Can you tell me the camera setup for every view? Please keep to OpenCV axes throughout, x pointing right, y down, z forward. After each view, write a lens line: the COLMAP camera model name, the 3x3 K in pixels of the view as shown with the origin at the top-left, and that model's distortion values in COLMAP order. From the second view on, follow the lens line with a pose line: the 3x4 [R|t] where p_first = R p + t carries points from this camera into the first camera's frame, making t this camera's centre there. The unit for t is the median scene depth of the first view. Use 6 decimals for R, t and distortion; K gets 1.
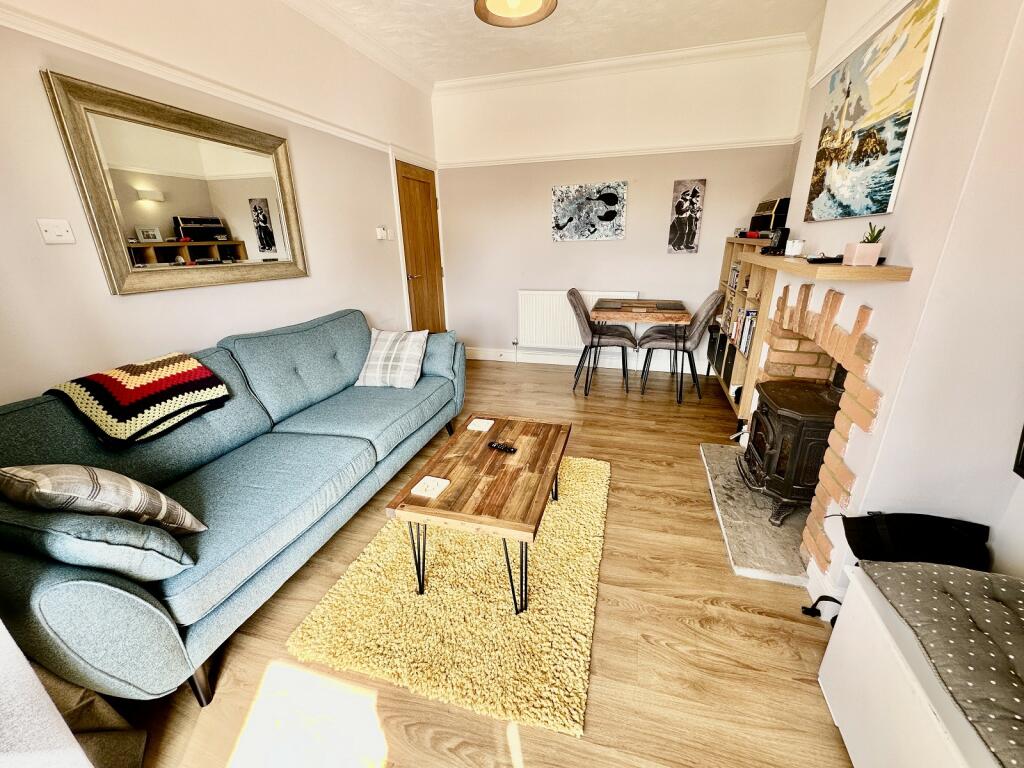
lens RADIAL K [[409.9, 0, 512.3], [0, 409.9, 386.1], [0, 0, 1]] dist [-0.003369, 0.000131]
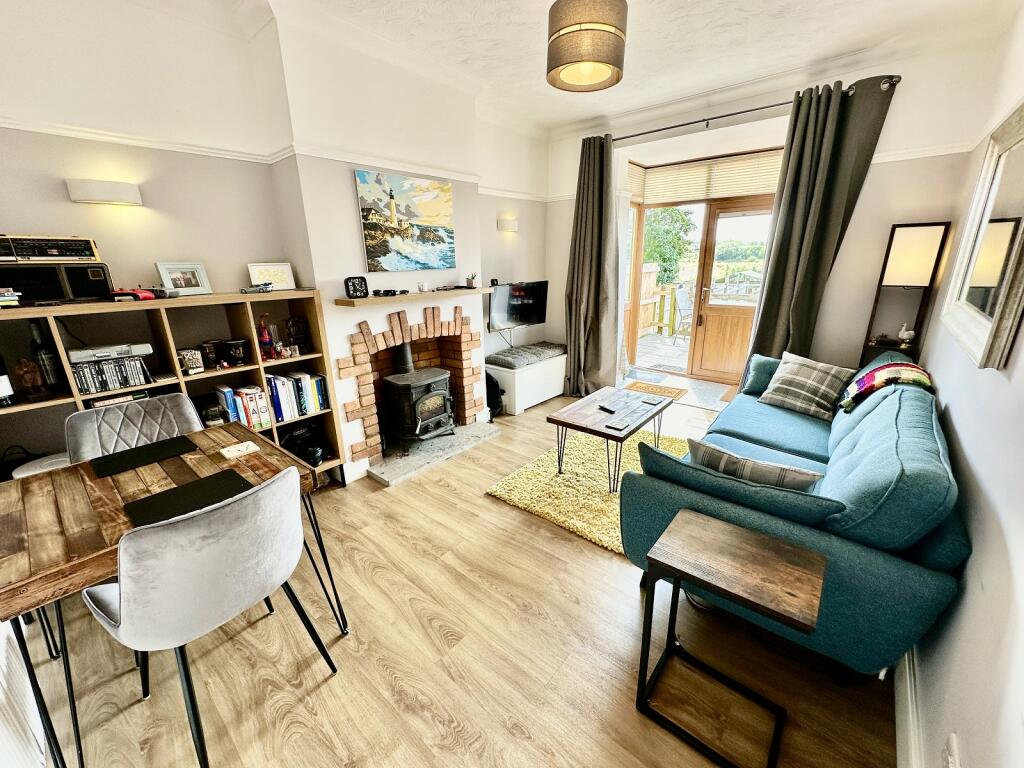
lens RADIAL K [[409.9, 0, 509.0], [0, 409.9, 382.2], [0, 0, 1]] dist [-0.003369, 0.000131]
pose [[-0.911028, -0.088475, 0.402740, -0.312622], [0.168894, 0.810954, 0.560204, -0.890814], [-0.376168, 0.578381, -0.723859, 2.286147]]
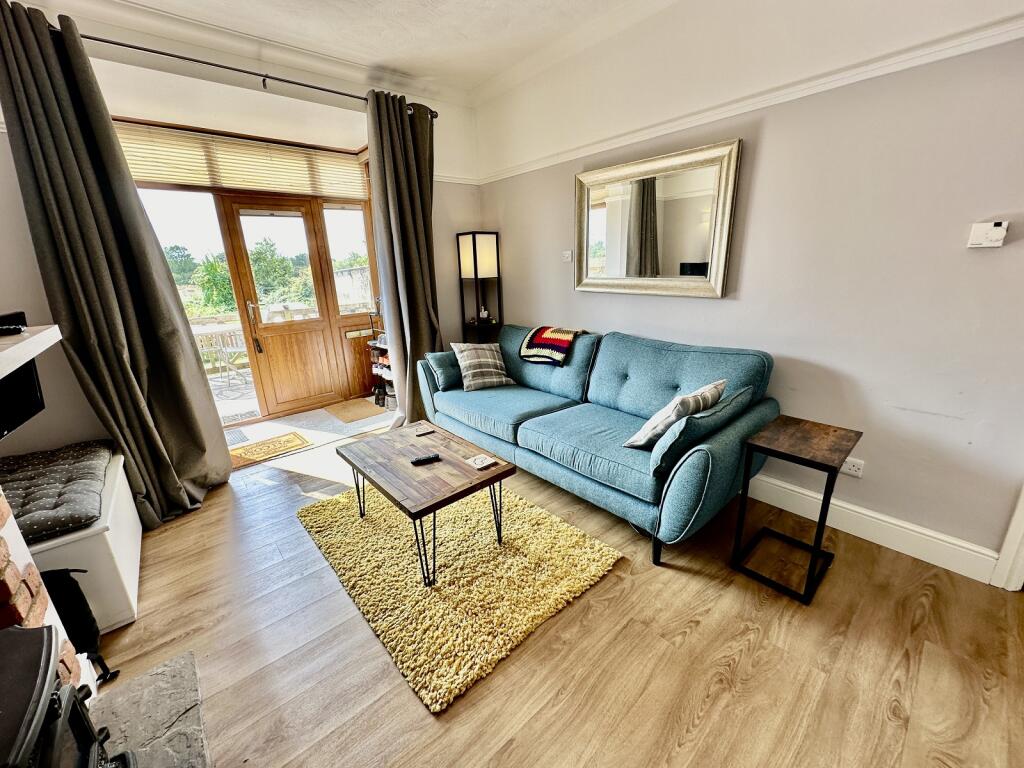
lens RADIAL K [[409.9, 0, 515.4], [0, 409.9, 383.3], [0, 0, 1]] dist [-0.003369, 0.000131]
pose [[-0.540029, 0.269420, -0.797359, 0.688046], [-0.241184, 0.858111, 0.453294, -0.598868], [0.806349, 0.437102, -0.398425, 1.601821]]
